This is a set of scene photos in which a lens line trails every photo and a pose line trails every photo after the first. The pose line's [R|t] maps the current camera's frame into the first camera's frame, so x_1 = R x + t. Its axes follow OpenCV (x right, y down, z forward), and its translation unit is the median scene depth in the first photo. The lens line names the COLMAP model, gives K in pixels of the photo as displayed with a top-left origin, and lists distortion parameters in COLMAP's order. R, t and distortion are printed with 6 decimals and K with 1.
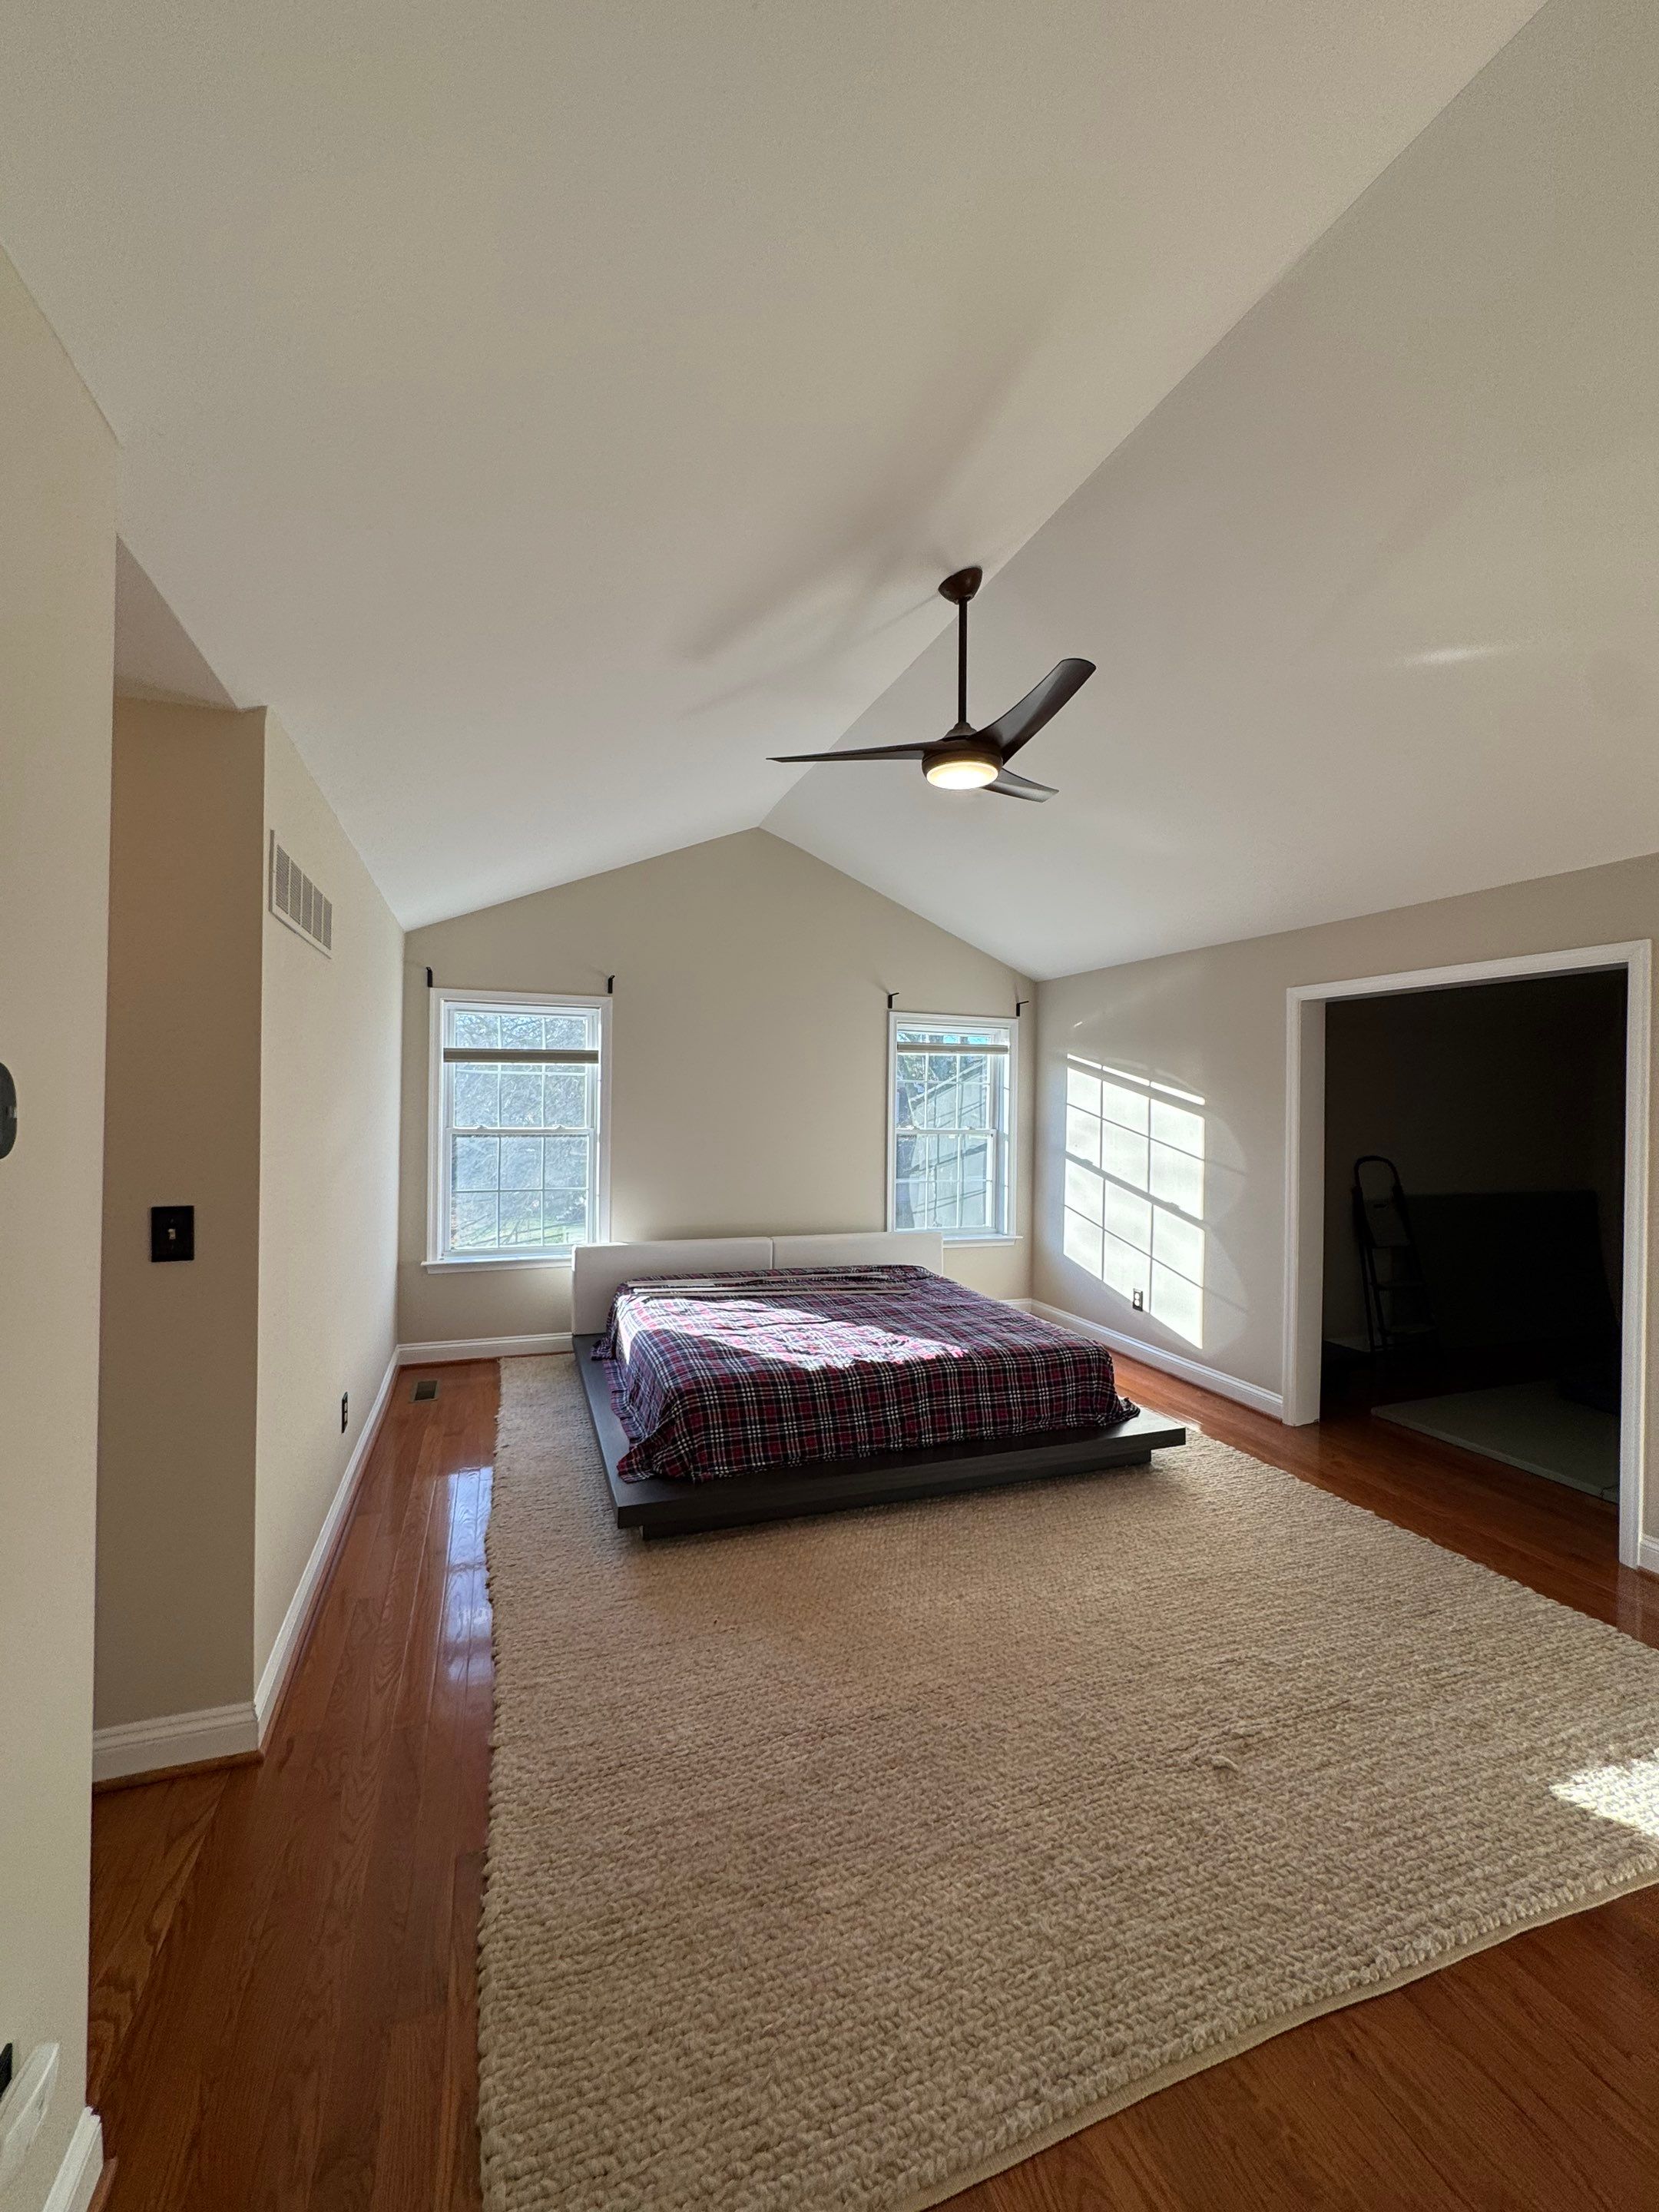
lens RADIAL K [[884.6, 0, 821.9], [0, 884.6, 1105.1], [0, 0, 1]] dist [-0.007590, -0.000311]
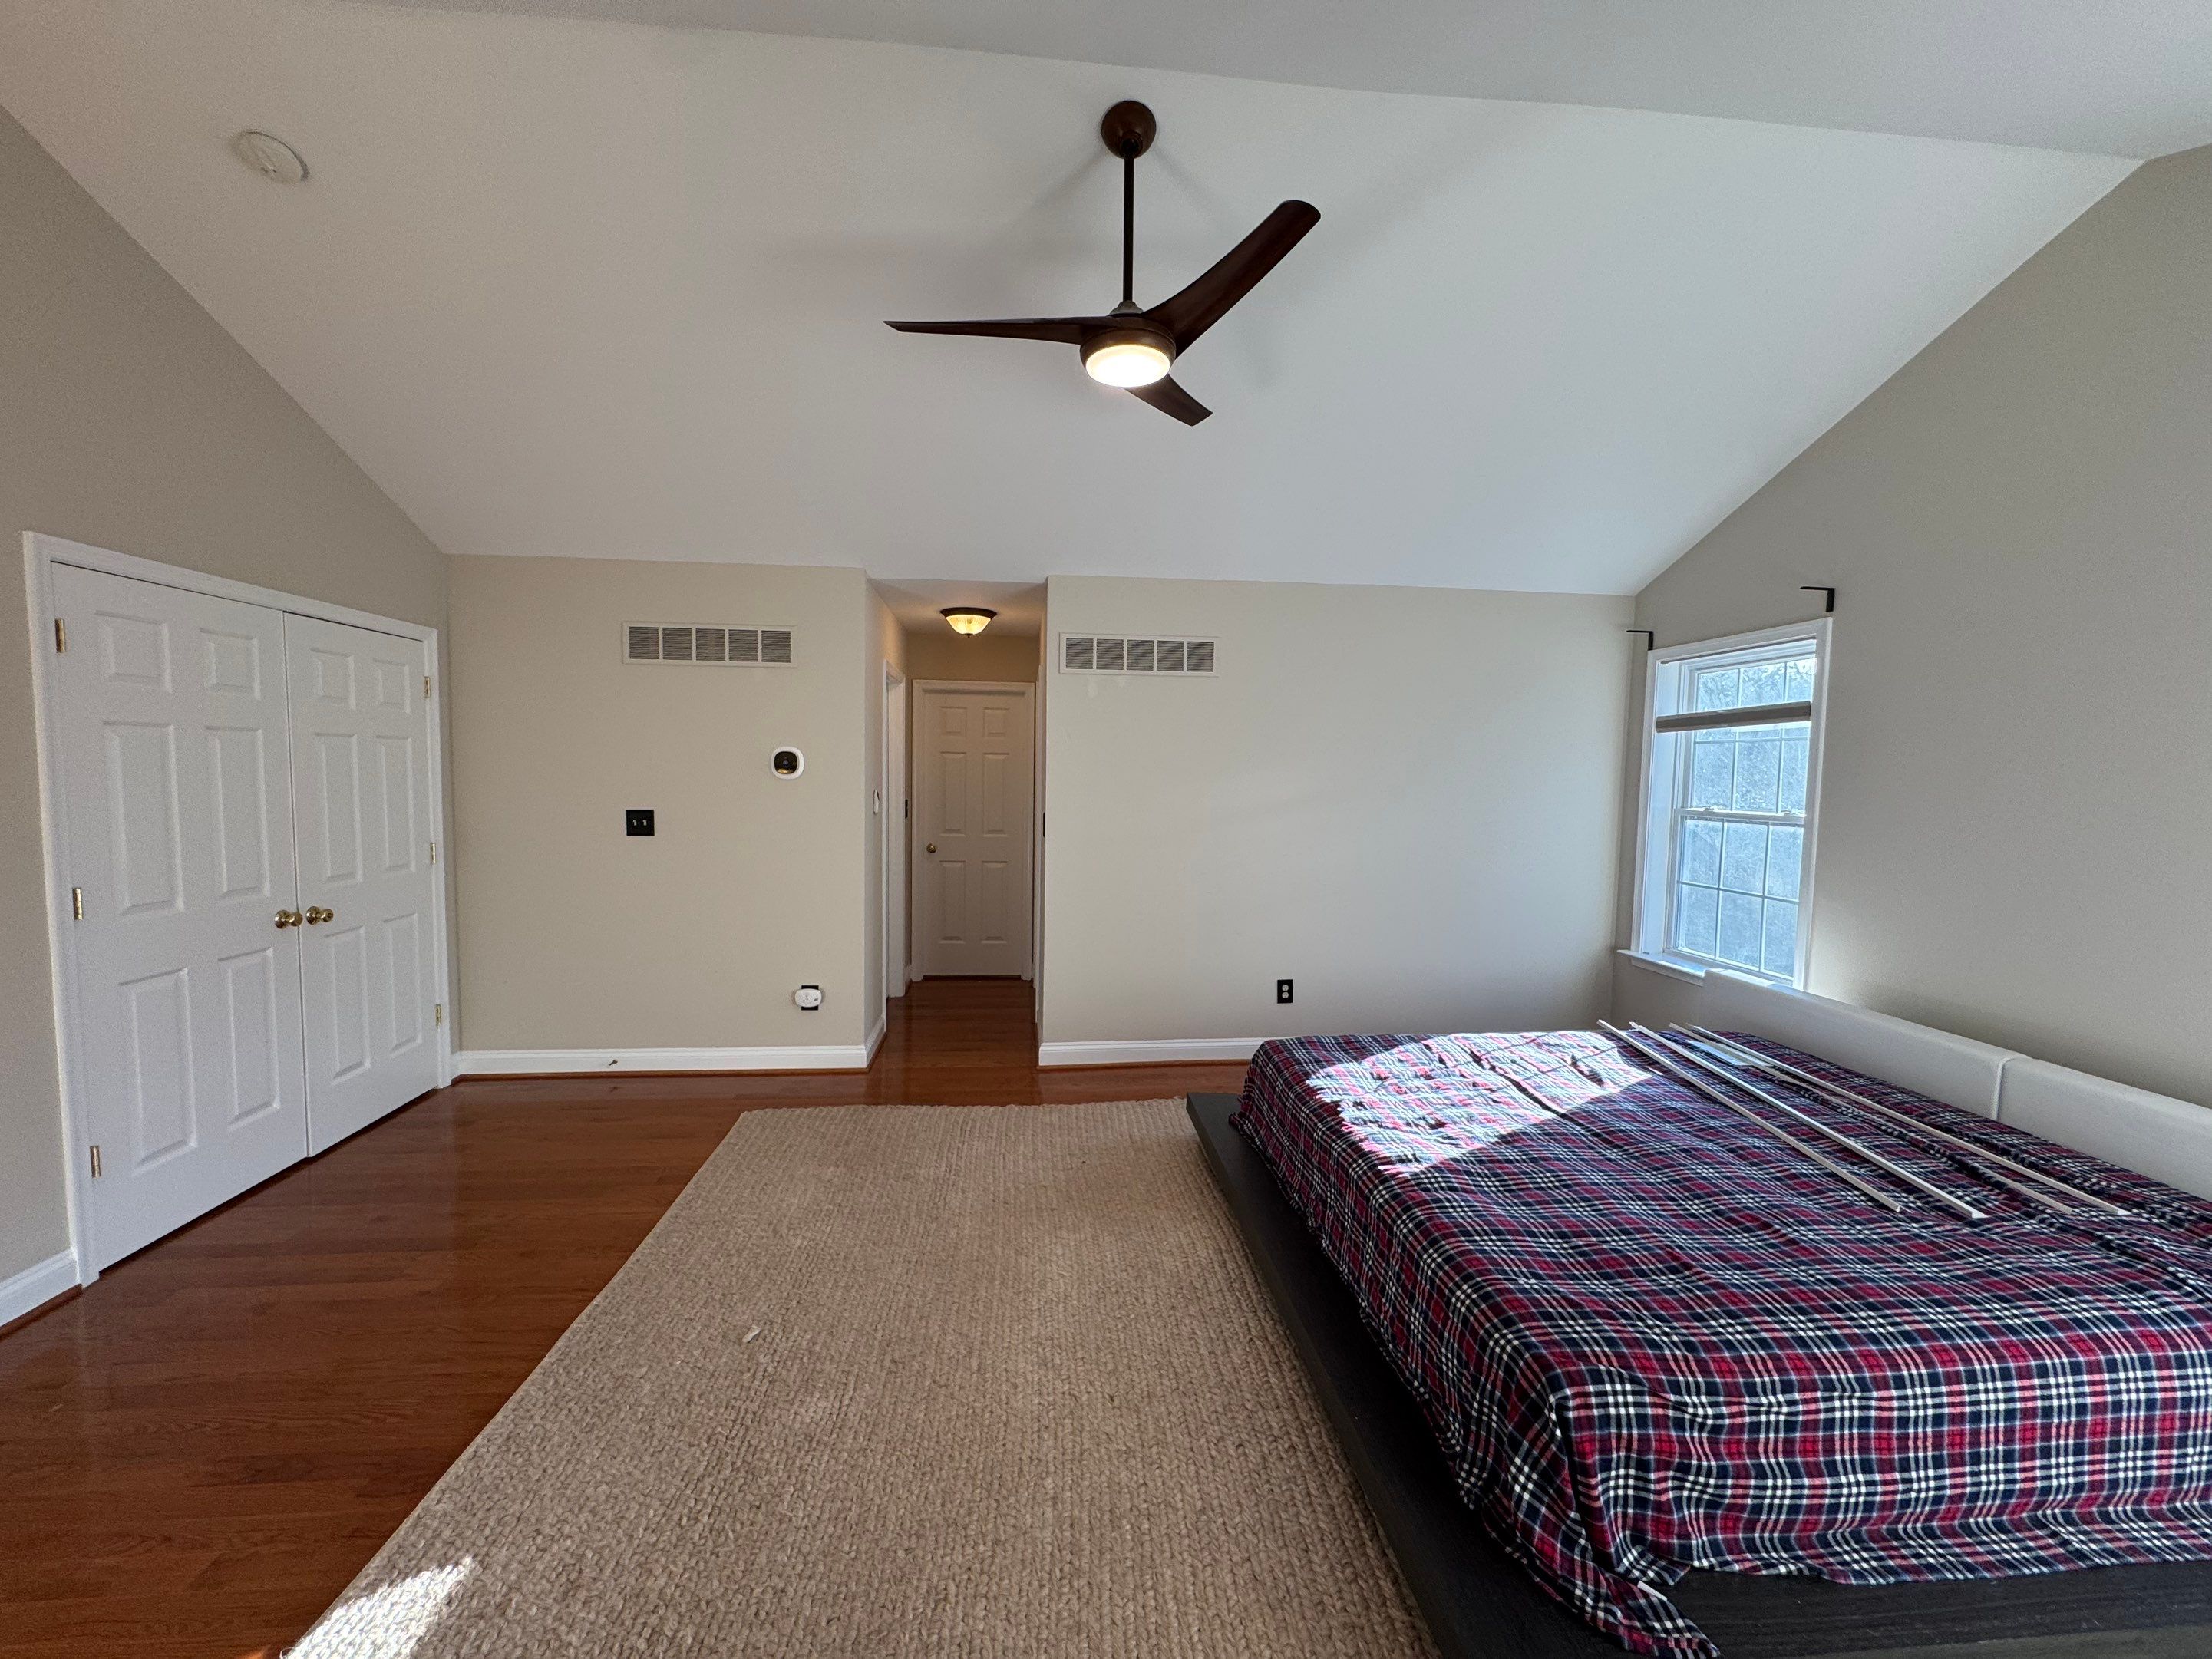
lens RADIAL K [[884.5, 0, 1105.9], [0, 884.5, 833.1], [0, 0, 1]] dist [-0.007590, -0.000311]
pose [[-0.253001, 0.051581, -0.966090, 0.707412], [-0.020638, 0.998063, 0.058693, 0.014227], [0.967246, 0.034788, -0.251446, 0.857073]]
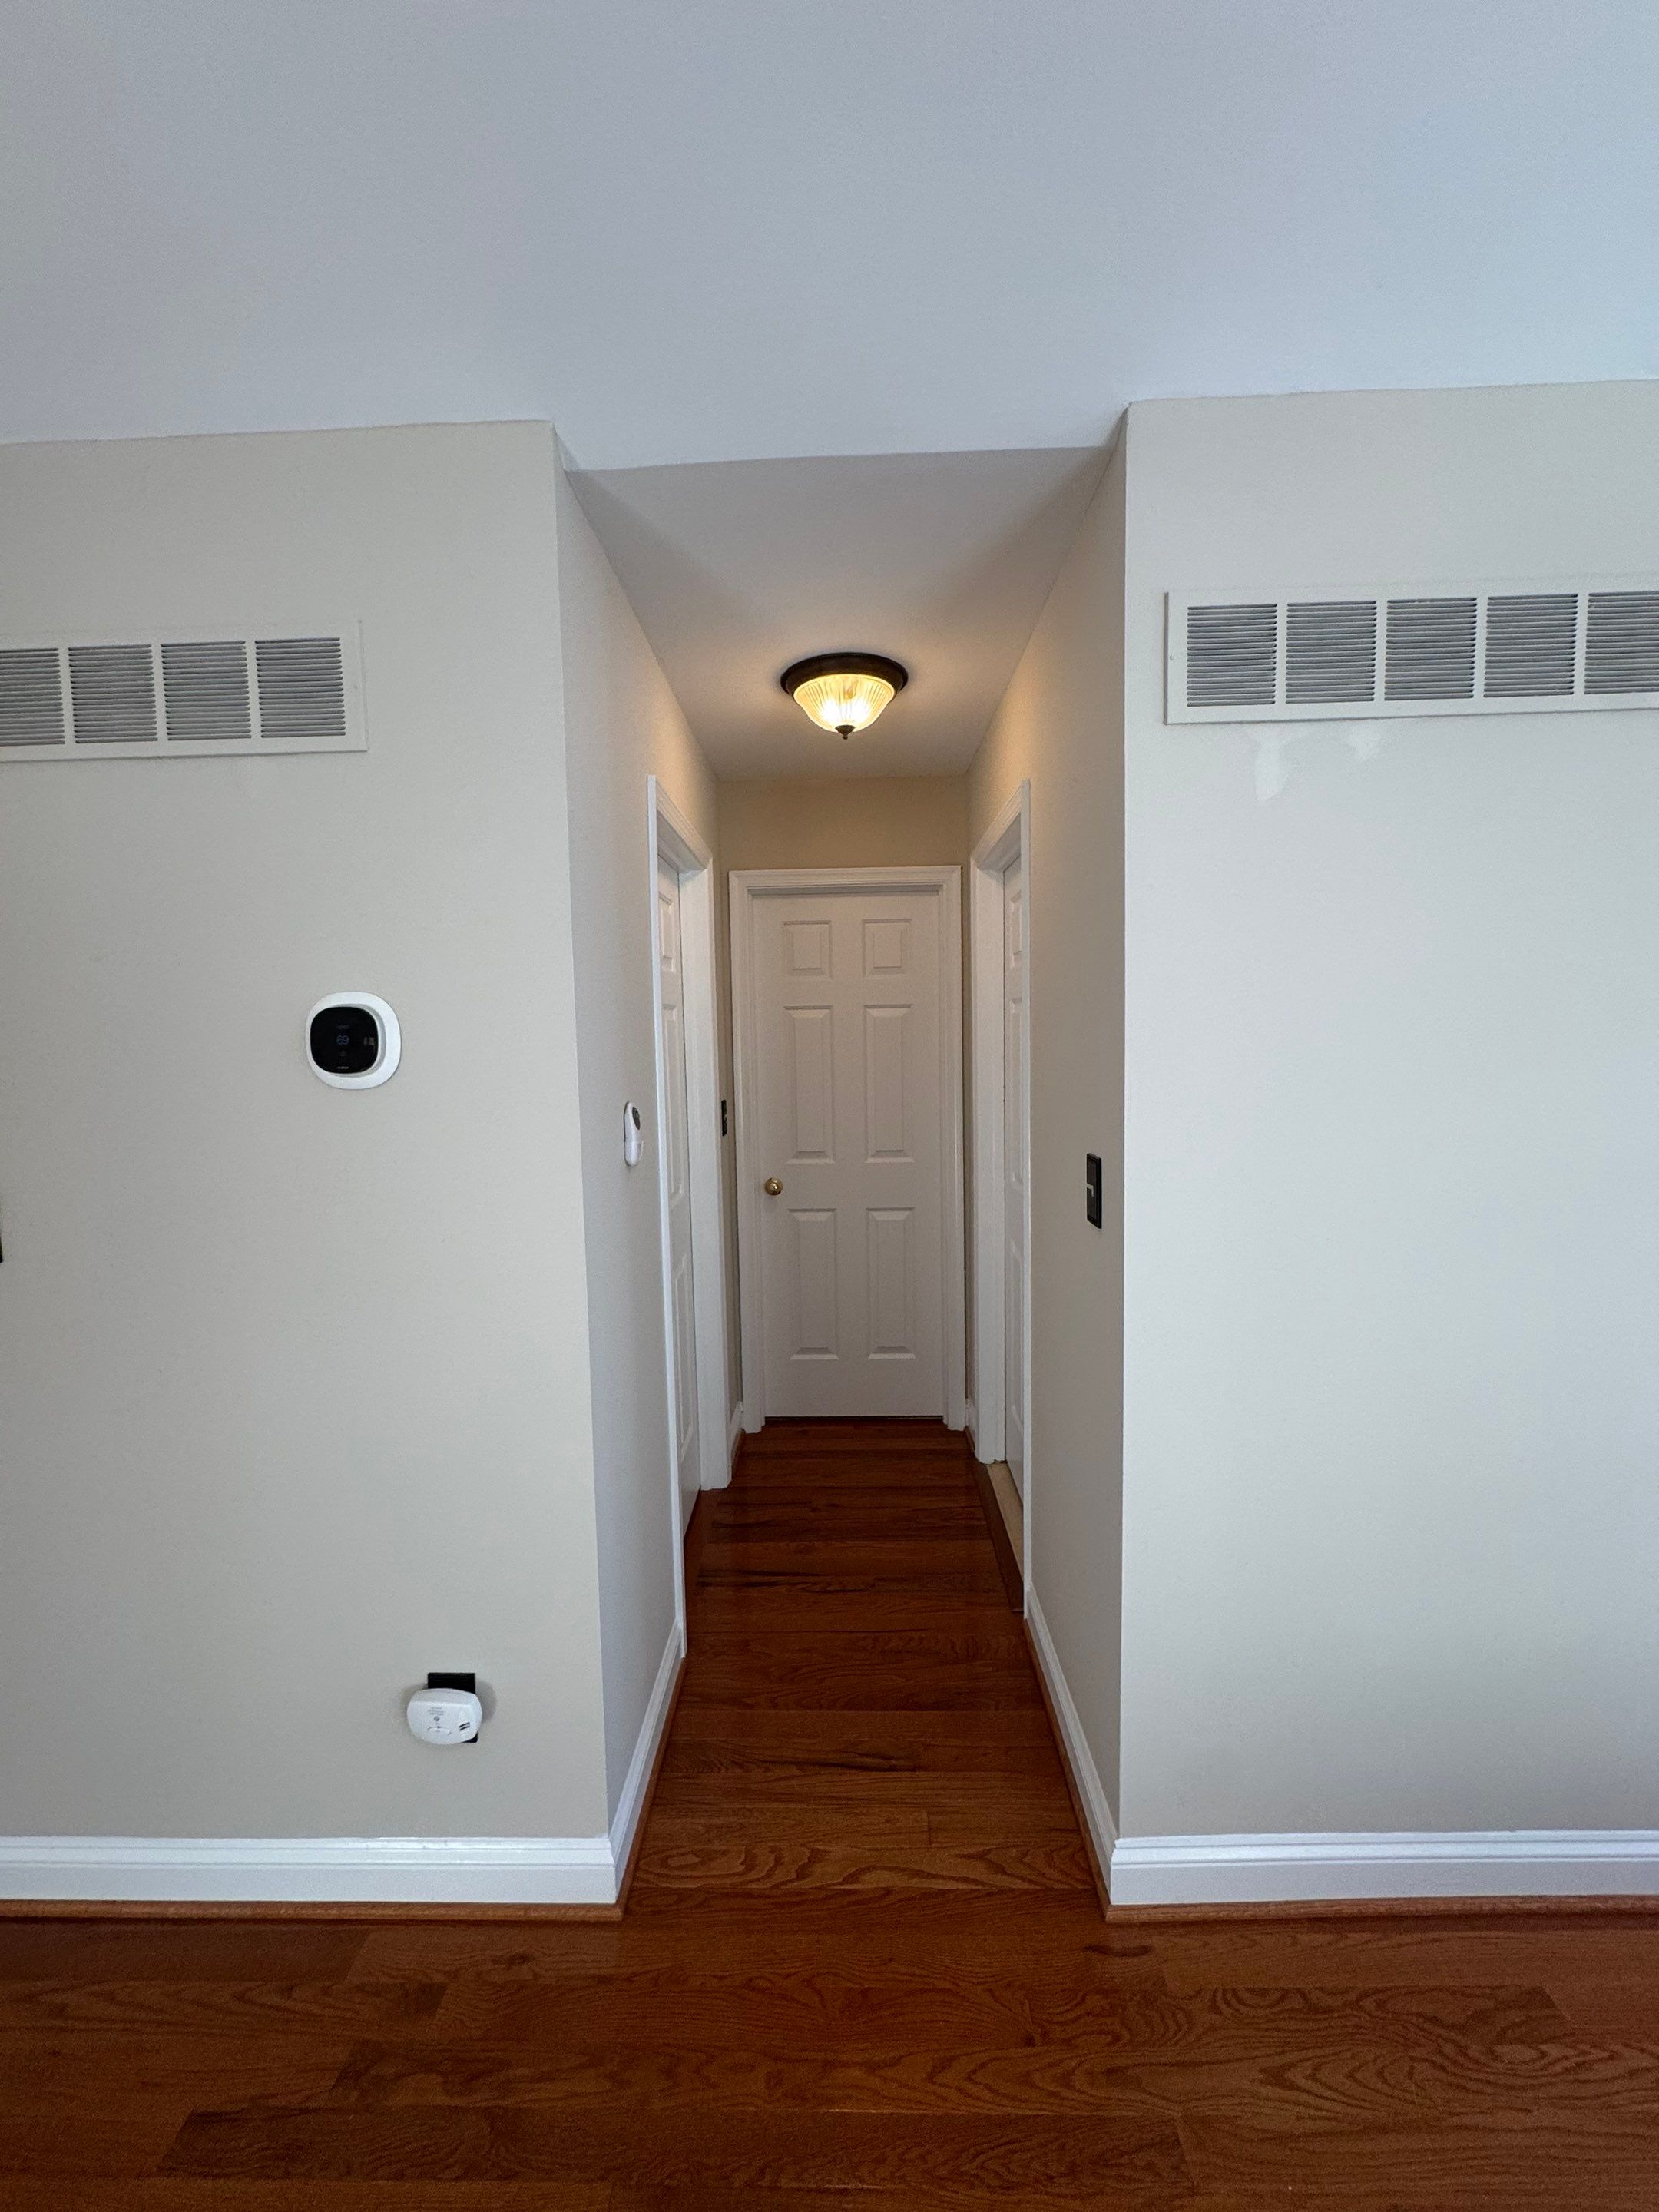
lens RADIAL K [[884.6, 0, 834.0], [0, 884.6, 1097.3], [0, 0, 1]] dist [-0.007590, -0.000311]
pose [[-0.361758, 0.060386, -0.930314, 0.047596], [0.016301, 0.998157, 0.058450, 0.005565], [0.932129, 0.005979, -0.362076, 0.532447]]
